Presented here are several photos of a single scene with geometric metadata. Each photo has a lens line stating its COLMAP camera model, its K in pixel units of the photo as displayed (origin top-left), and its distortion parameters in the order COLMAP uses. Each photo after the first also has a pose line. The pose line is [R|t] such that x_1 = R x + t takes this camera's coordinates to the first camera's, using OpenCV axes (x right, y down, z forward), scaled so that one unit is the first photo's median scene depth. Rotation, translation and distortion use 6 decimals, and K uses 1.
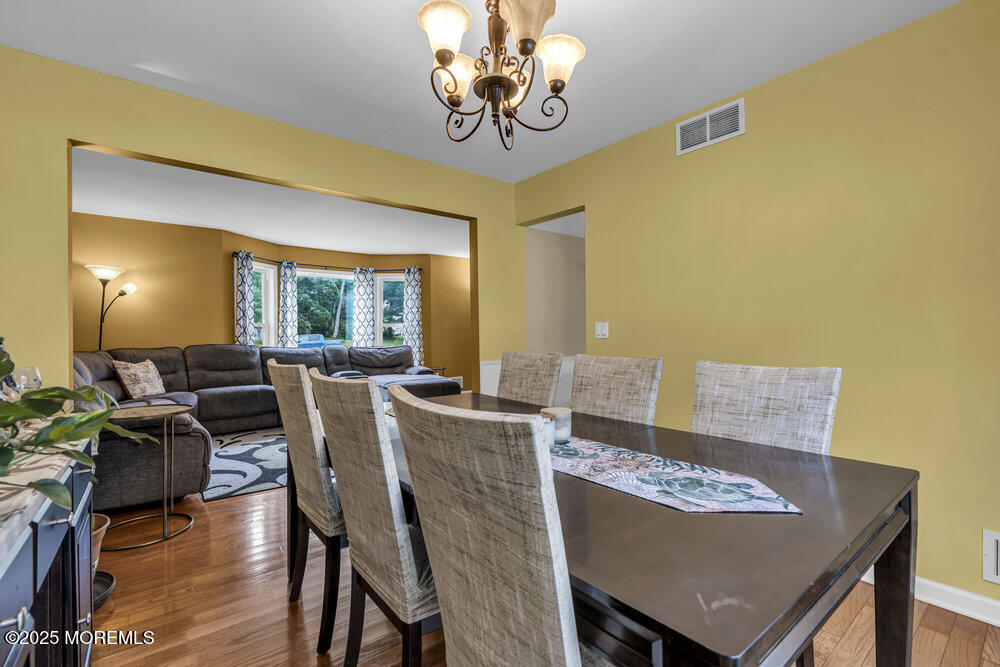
lens RADIAL K [[449.4, 0, 497.7], [0, 449.4, 332.9], [0, 0, 1]] dist [-0.015346, 0.006143]
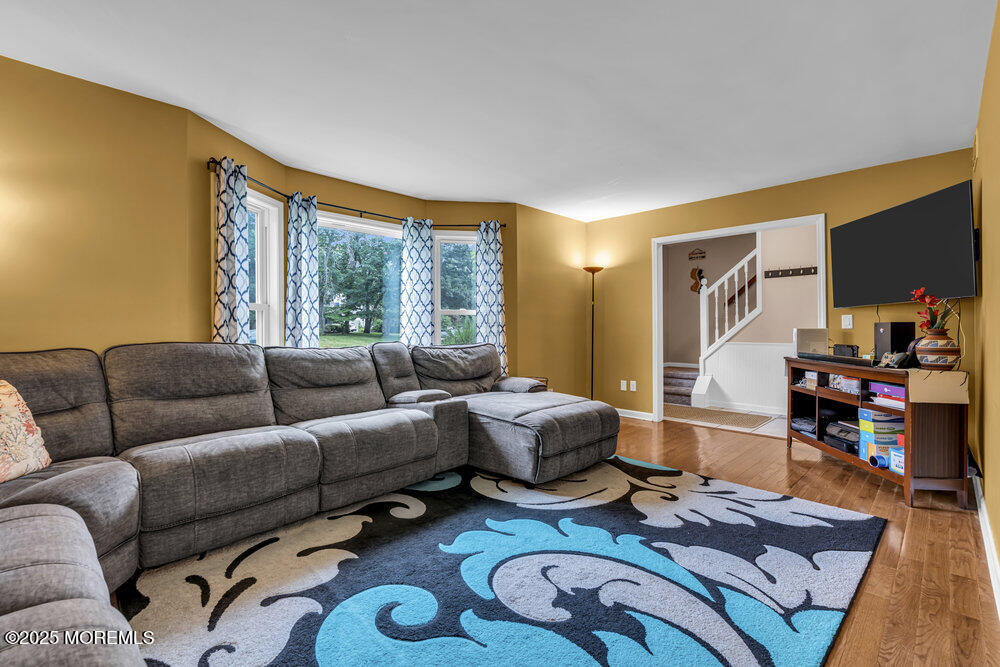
lens RADIAL K [[449.4, 0, 497.7], [0, 449.4, 332.9], [0, 0, 1]] dist [-0.015346, 0.006143]
pose [[0.994651, 0.004236, 0.103202, -0.282880], [-0.005143, 0.999951, 0.008517, 0.008332], [-0.103161, -0.009002, 0.994624, 0.411115]]
